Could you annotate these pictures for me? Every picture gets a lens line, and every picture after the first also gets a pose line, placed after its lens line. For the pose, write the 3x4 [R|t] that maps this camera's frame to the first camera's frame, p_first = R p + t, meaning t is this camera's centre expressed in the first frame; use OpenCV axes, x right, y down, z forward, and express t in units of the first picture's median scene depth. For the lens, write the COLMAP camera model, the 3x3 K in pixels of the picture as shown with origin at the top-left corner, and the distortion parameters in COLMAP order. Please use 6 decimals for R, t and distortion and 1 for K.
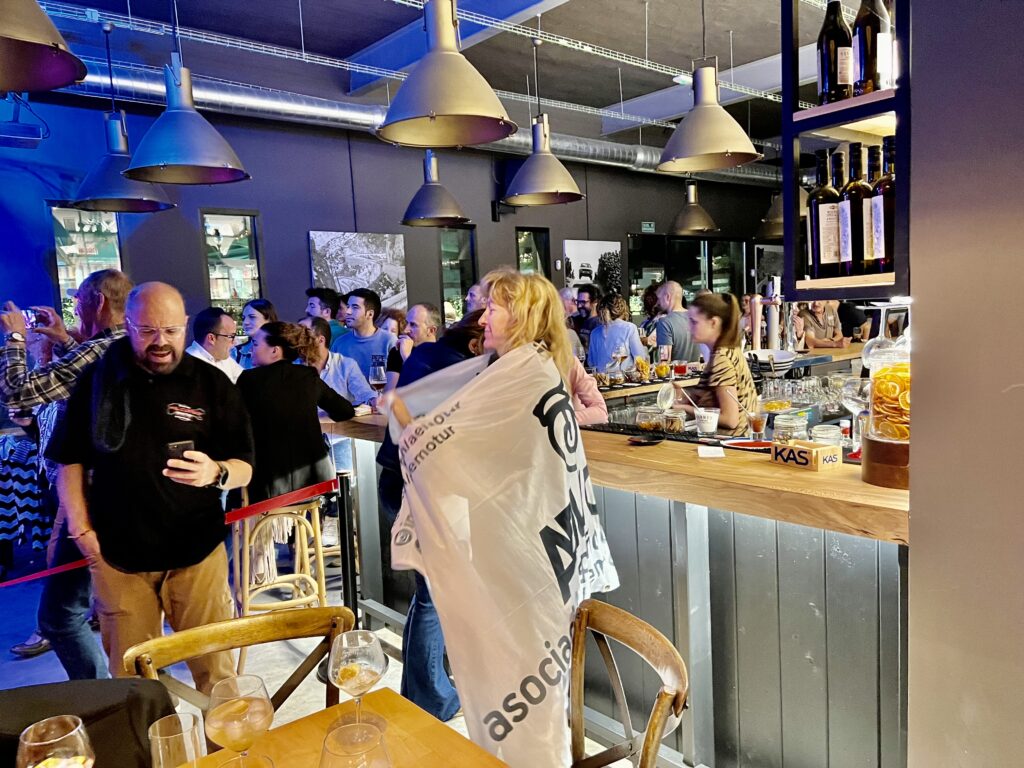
lens RADIAL K [[781.2, 0, 510.4], [0, 781.2, 379.0], [0, 0, 1]] dist [-0.006269, -0.003361]
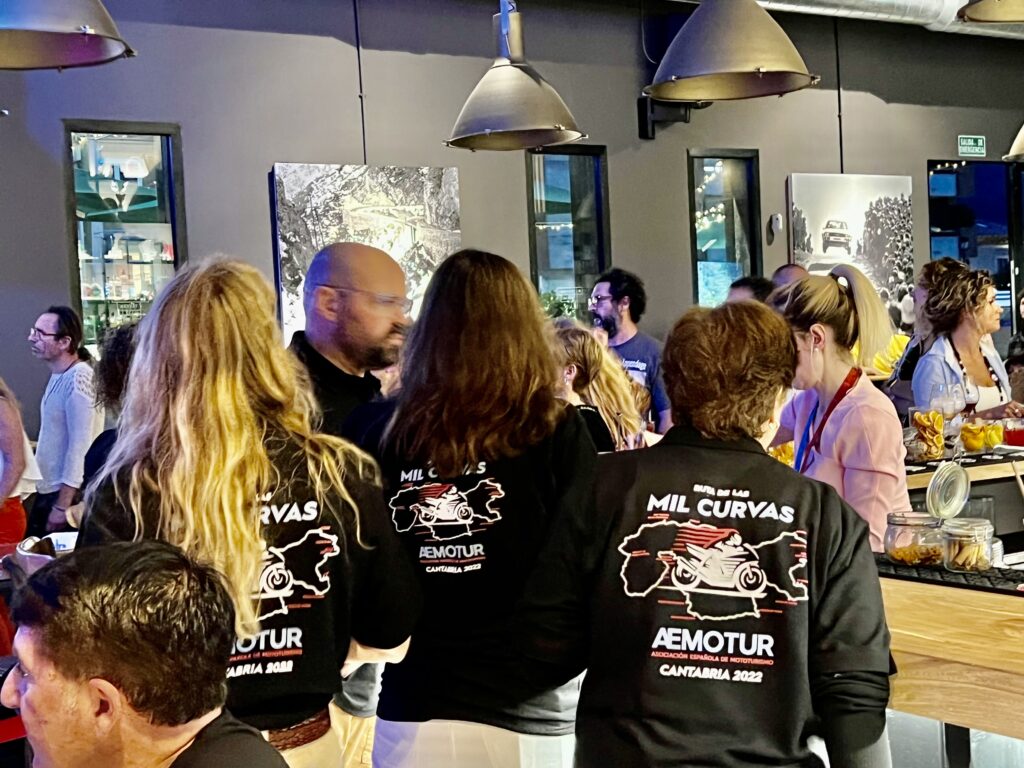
lens RADIAL K [[1528.7, 0, 513.5], [0, 1528.7, 386.1], [0, 0, 1]] dist [0.034799, 0.000000]
pose [[0.990352, 0.001137, -0.138572, 0.035687], [-0.008058, 0.998747, -0.049393, 0.004065], [0.138343, 0.050033, 0.989120, 0.038794]]
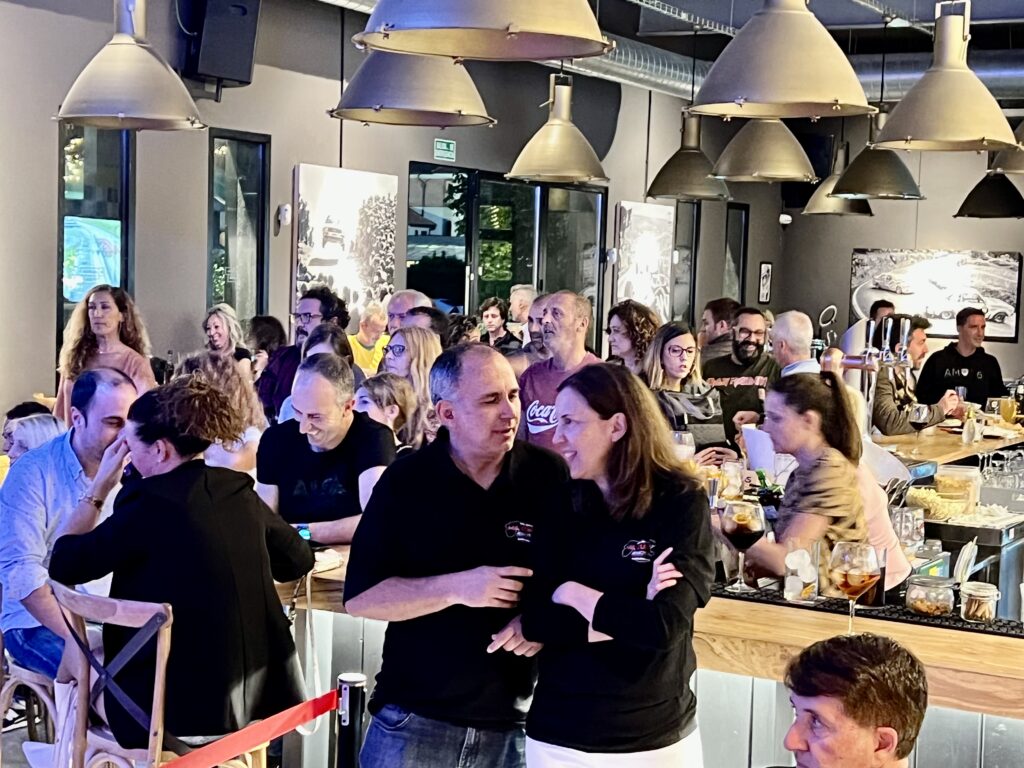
lens RADIAL K [[1798.7, 0, 512.0], [0, 1798.7, 386.8], [0, 0, 1]] dist [0.114715, 0.000000]
pose [[0.930901, 0.055065, 0.361098, -0.238013], [-0.047377, 0.998423, -0.030115, -0.020048], [-0.362187, 0.010926, 0.932041, -0.078218]]
